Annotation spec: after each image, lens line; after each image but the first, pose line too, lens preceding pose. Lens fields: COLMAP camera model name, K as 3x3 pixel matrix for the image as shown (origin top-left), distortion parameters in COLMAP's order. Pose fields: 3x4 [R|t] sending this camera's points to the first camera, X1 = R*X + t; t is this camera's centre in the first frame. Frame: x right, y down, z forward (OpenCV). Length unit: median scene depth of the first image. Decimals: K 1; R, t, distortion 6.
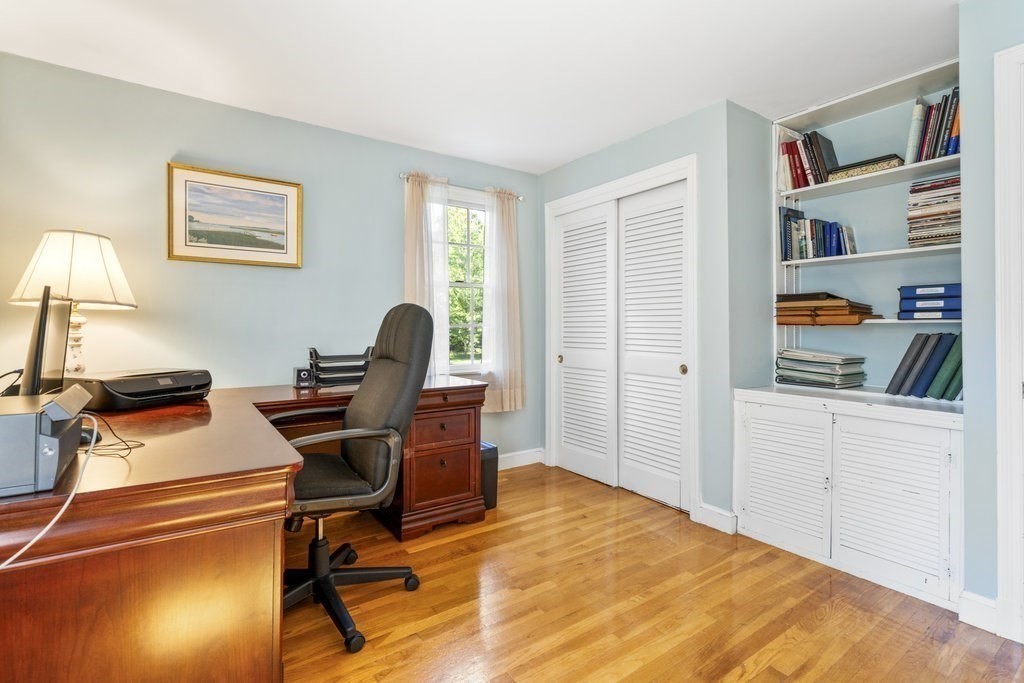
lens RADIAL K [[472.9, 0, 510.3], [0, 472.9, 333.9], [0, 0, 1]] dist [-0.003042, 0.001655]
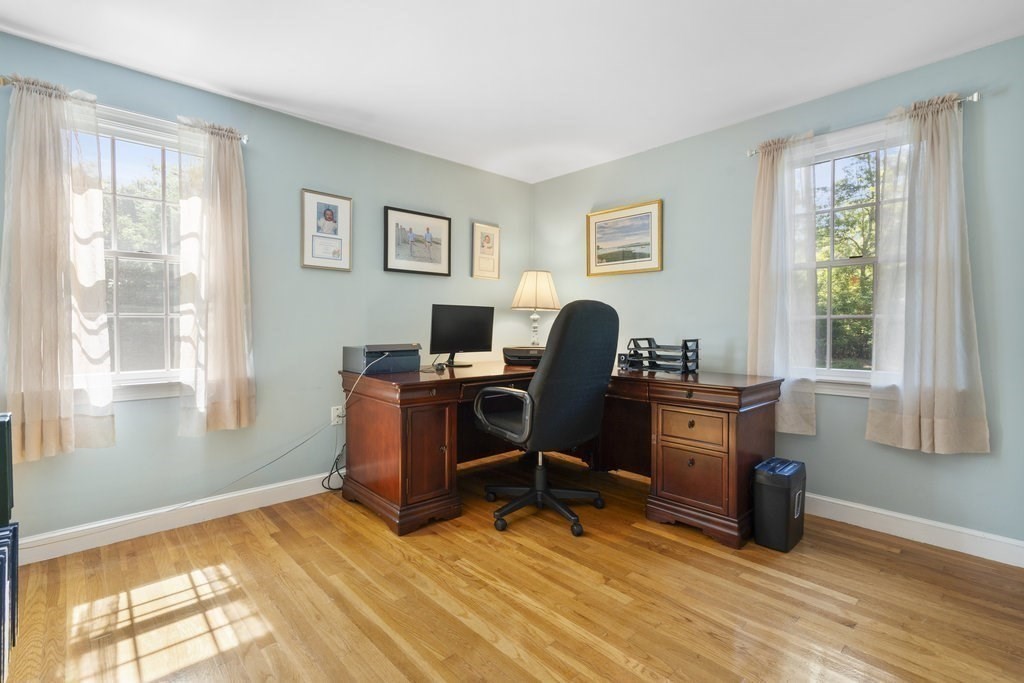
lens RADIAL K [[472.9, 0, 511.0], [0, 472.9, 333.7], [0, 0, 1]] dist [-0.003042, 0.001655]
pose [[0.146038, 0.021845, -0.989038, 0.739157], [-0.010411, 0.999735, 0.020544, -0.001240], [0.989224, 0.007297, 0.146226, 0.500869]]
